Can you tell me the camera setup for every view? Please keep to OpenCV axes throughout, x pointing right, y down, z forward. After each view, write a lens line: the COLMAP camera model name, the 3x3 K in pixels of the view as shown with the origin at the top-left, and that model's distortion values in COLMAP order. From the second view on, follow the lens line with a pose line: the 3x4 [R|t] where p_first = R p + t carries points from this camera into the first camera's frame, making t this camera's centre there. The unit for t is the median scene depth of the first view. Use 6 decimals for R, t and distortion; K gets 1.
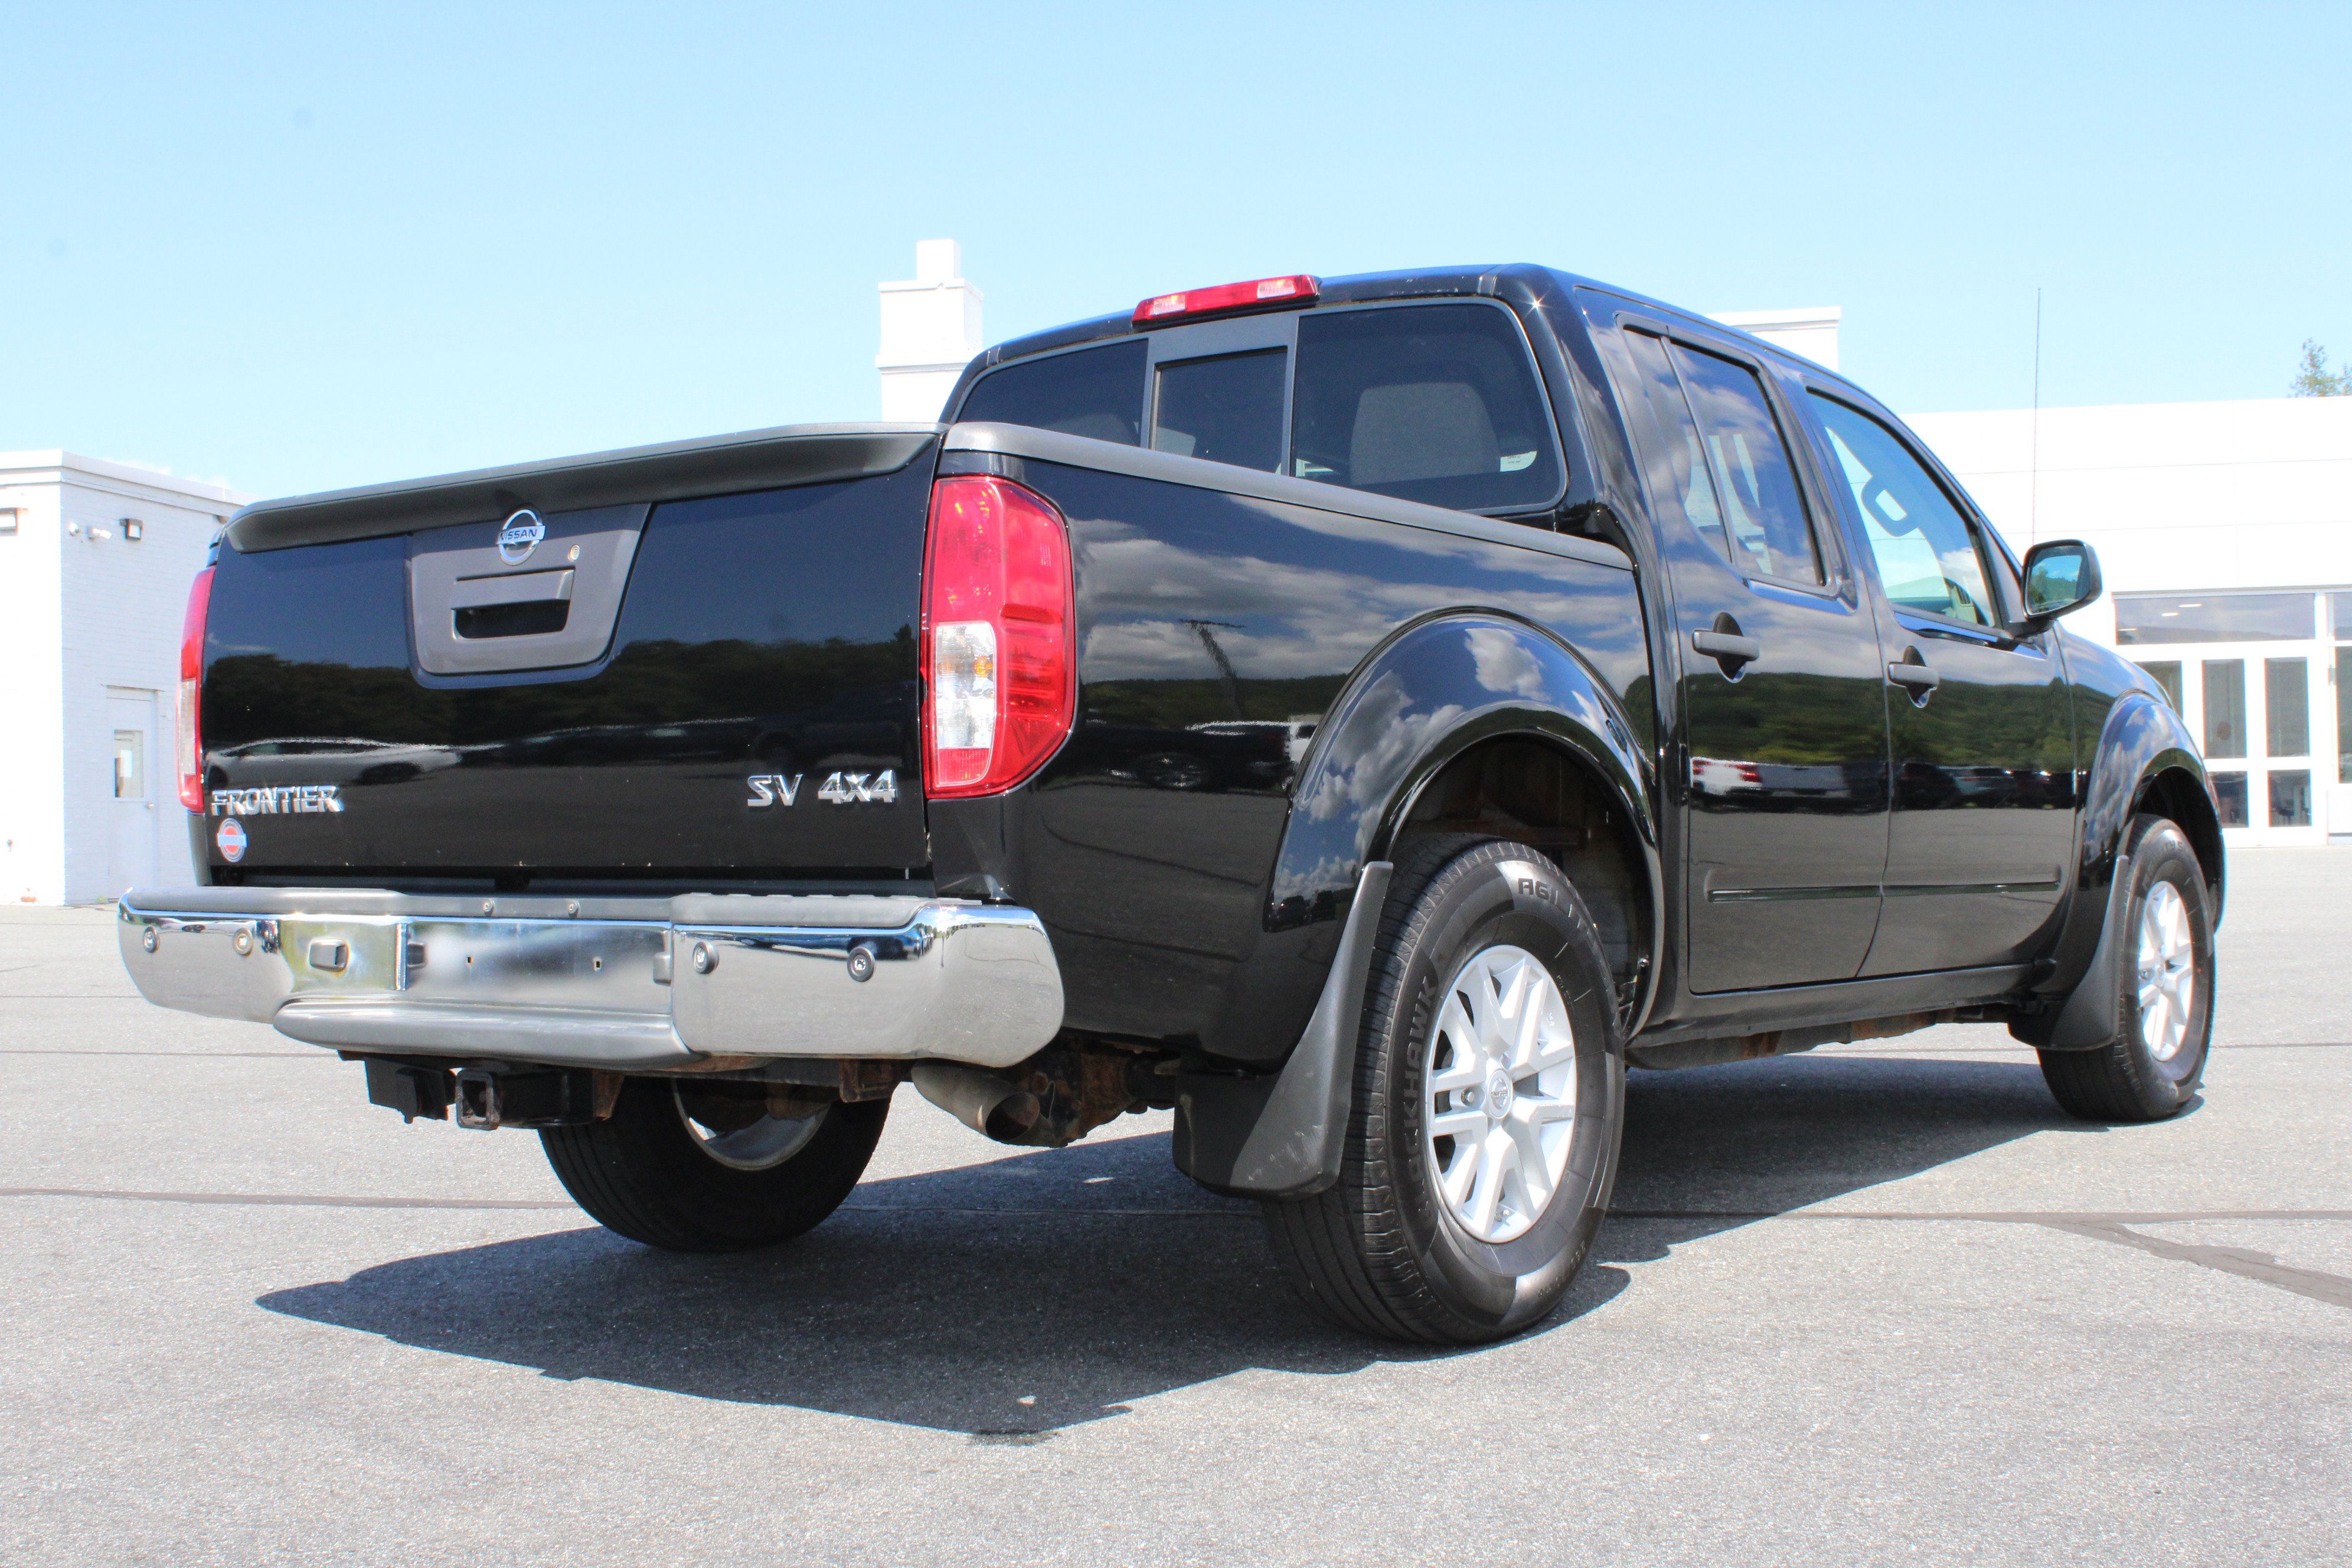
lens RADIAL K [[2803.4, 0, 1176.0], [0, 2803.4, 784.0], [0, 0, 1]] dist [-0.070164, 0.004493]
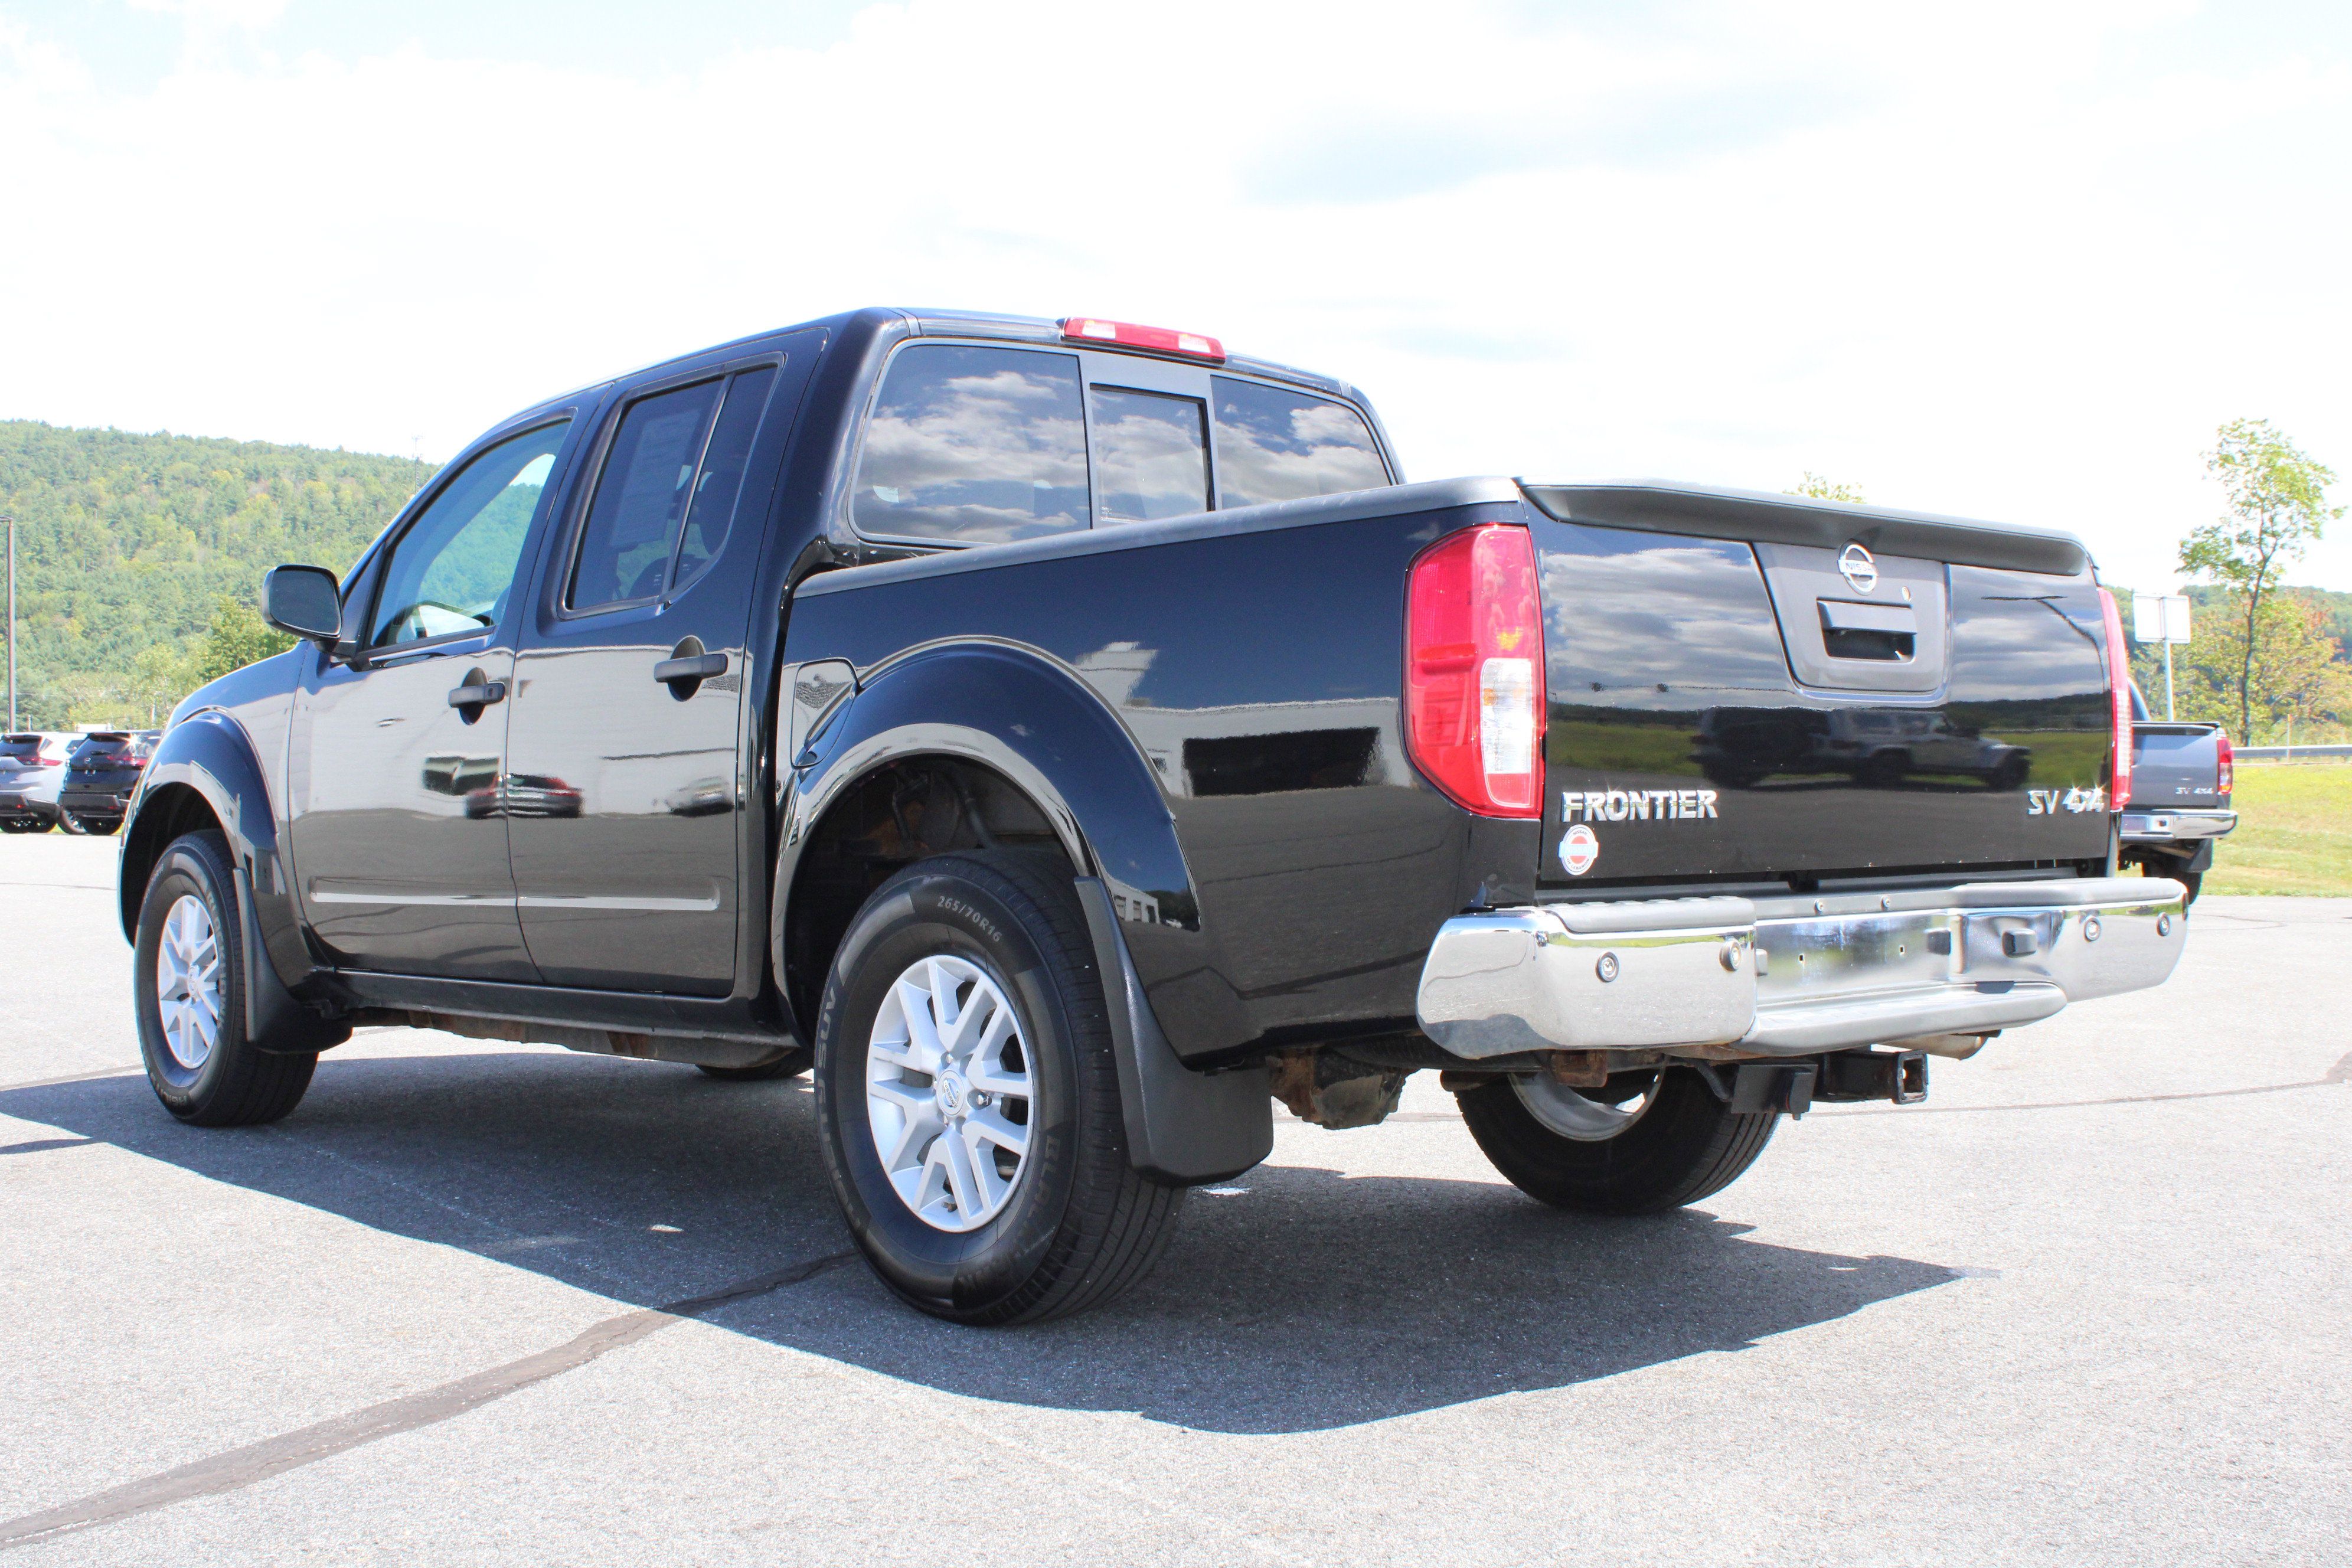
lens RADIAL K [[2803.4, 0, 1176.0], [0, 2803.4, 784.0], [0, 0, 1]] dist [-0.070164, 0.004493]
pose [[0.170917, 0.016530, 0.985147, -1.265241], [-0.007893, 0.999850, -0.015407, 0.014440], [-0.985254, -0.005143, 0.171022, 0.994592]]
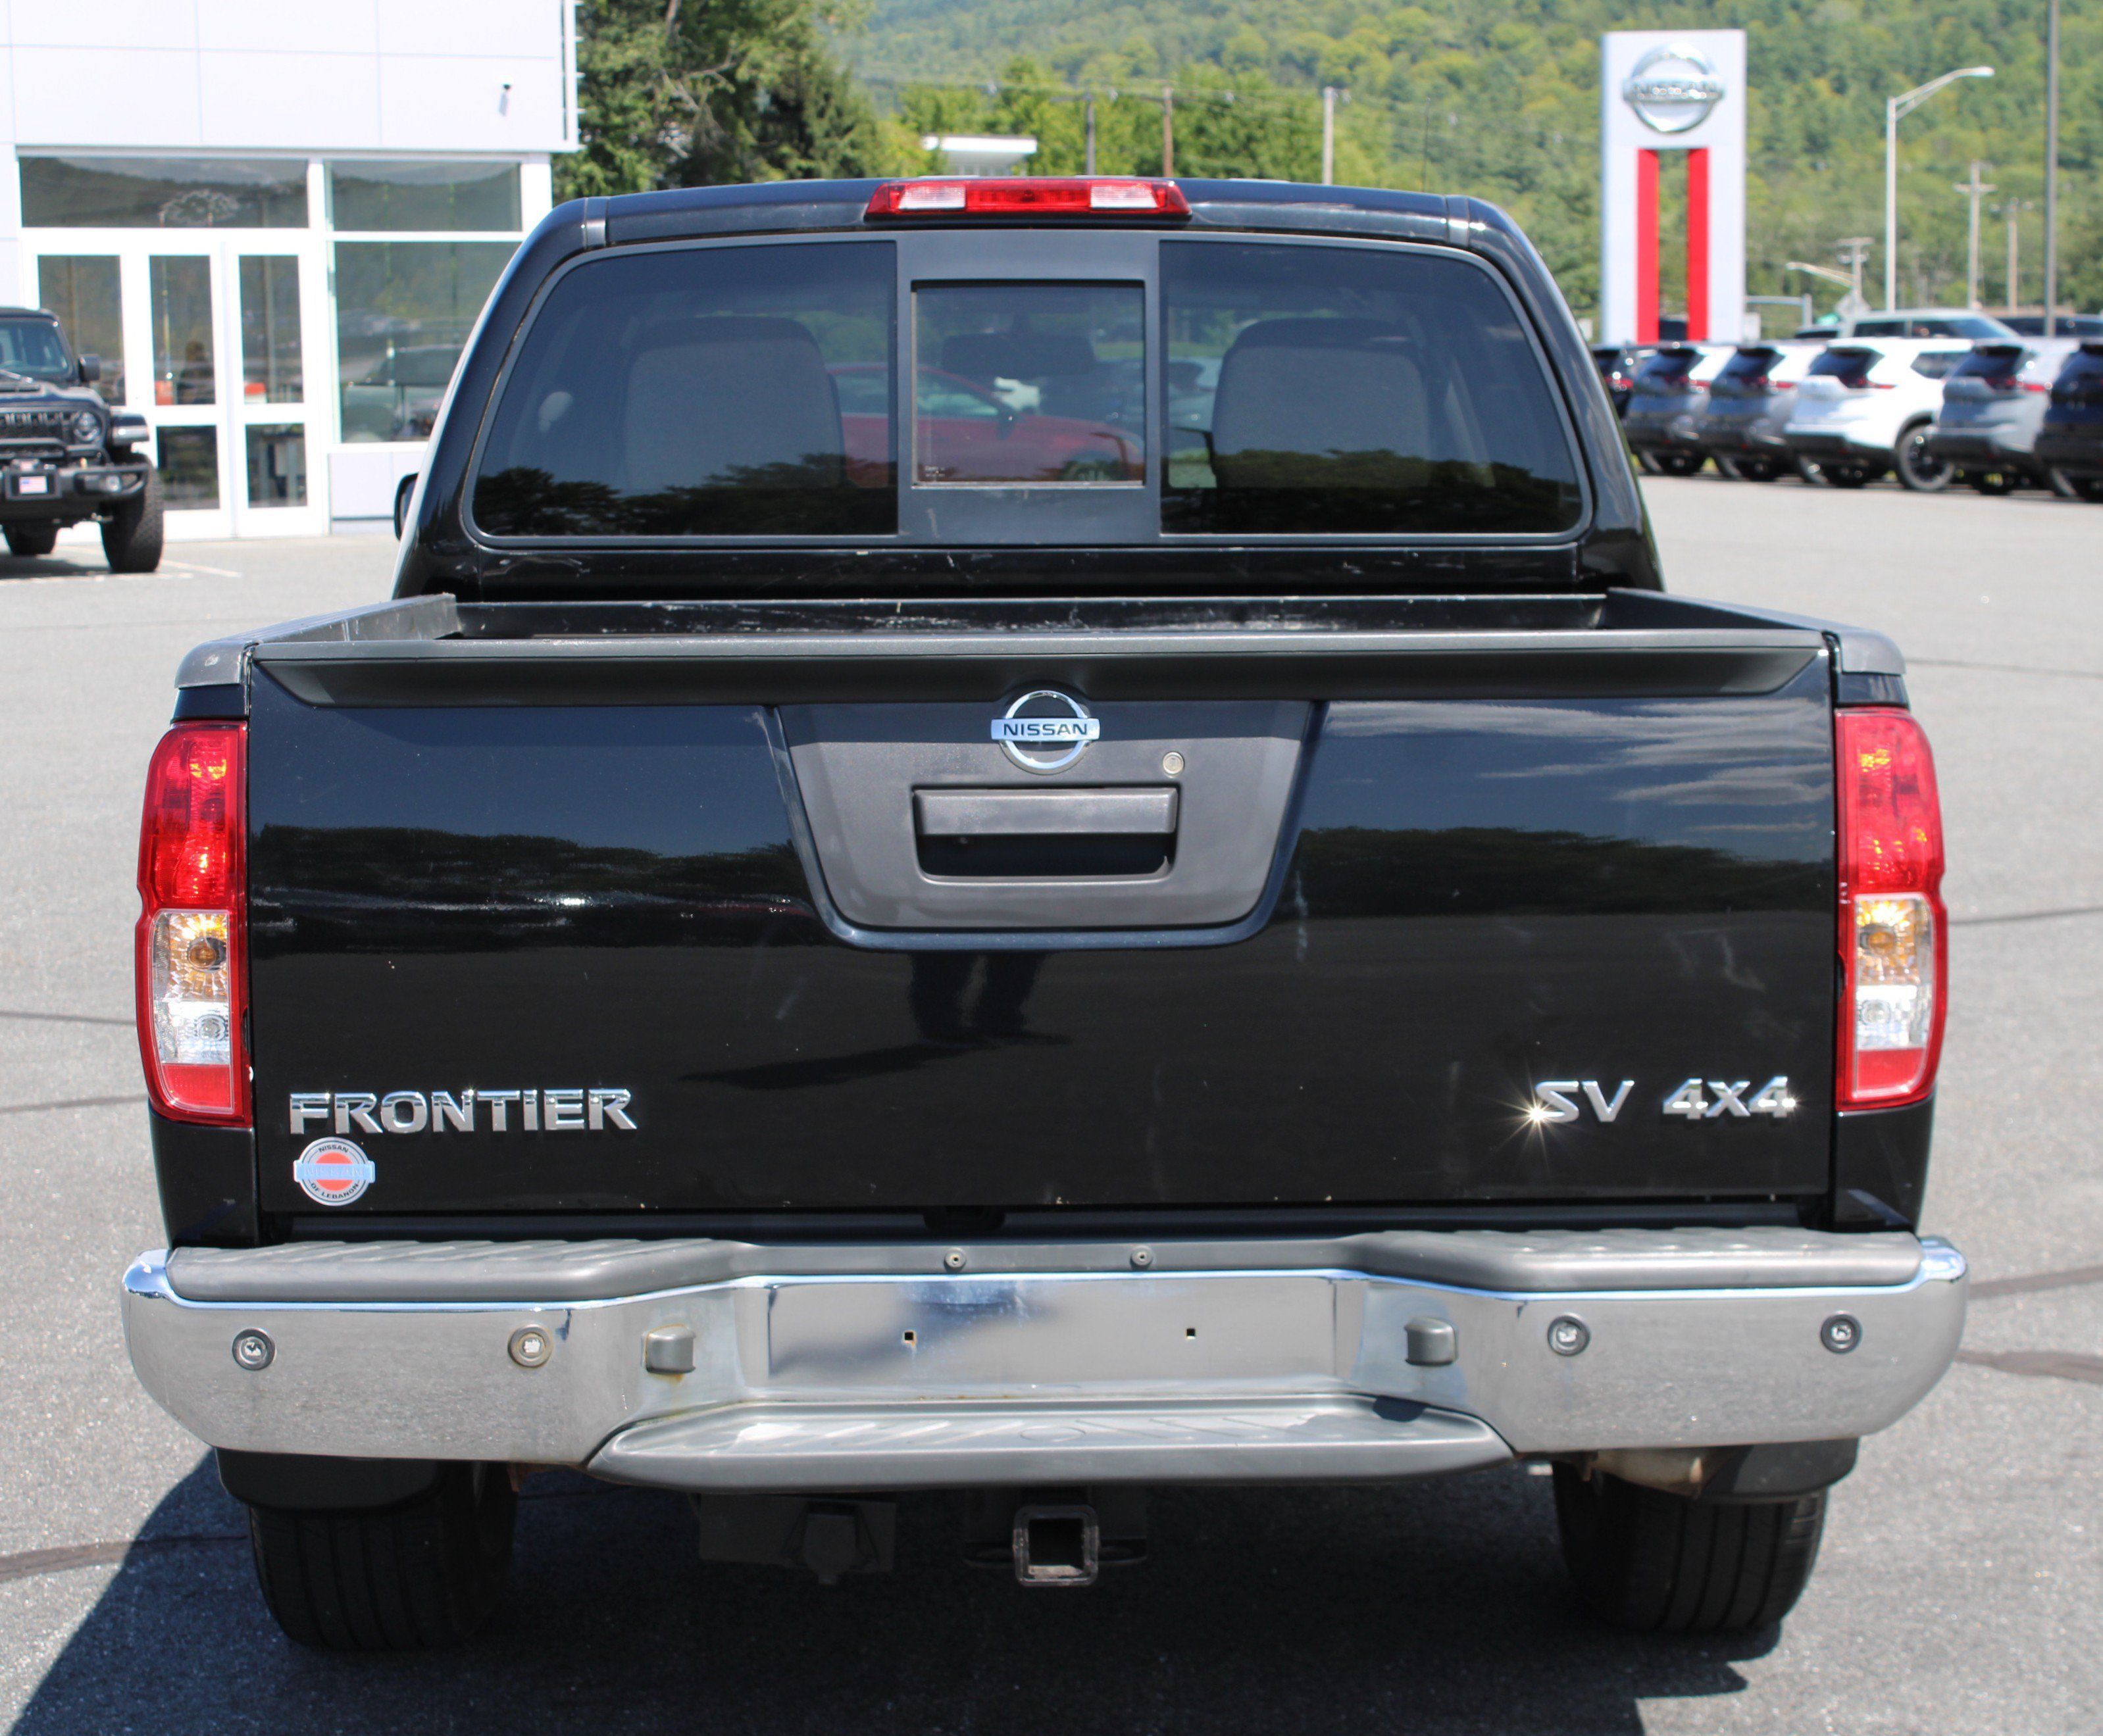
lens RADIAL K [[4473.2, 0, 1051.5], [0, 4473.2, 868.0], [0, 0, 1]] dist [-0.047647, -0.353431]
pose [[0.786595, -0.064814, 0.614058, -0.842874], [-0.008919, 0.993179, 0.116255, -0.169417], [-0.617404, -0.096923, 0.780652, 0.124558]]
